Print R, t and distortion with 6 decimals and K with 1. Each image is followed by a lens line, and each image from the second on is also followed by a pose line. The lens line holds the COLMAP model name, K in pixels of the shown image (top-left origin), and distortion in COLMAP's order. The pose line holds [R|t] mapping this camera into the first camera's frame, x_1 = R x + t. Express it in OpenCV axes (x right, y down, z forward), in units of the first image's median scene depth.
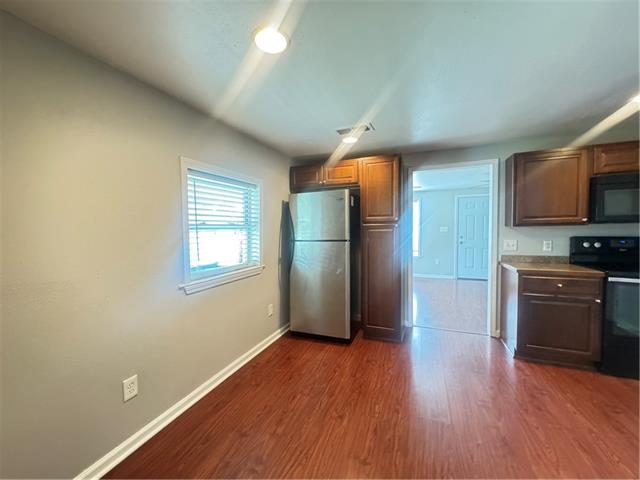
lens RADIAL K [[255.9, 0, 320.0], [0, 255.9, 240.0], [0, 0, 1]] dist [-0.002013, -0.000213]
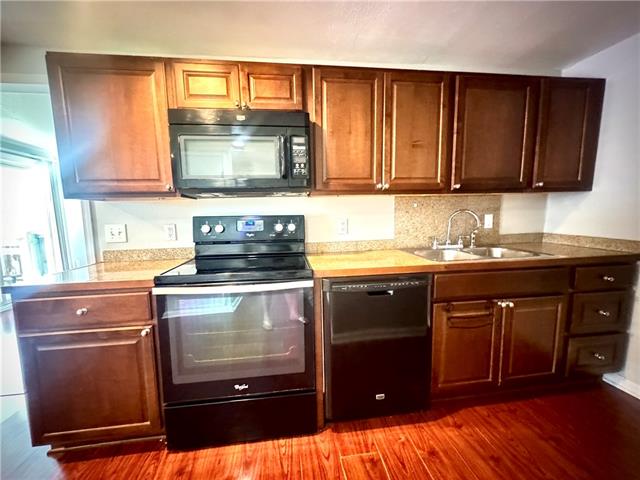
lens RADIAL K [[255.9, 0, 320.0], [0, 255.9, 240.0], [0, 0, 1]] dist [-0.002013, -0.000213]
pose [[0.873544, -0.057299, 0.483361, 0.755628], [0.035970, 0.997931, 0.053293, 0.018340], [-0.485415, -0.029167, 0.873797, 0.224796]]
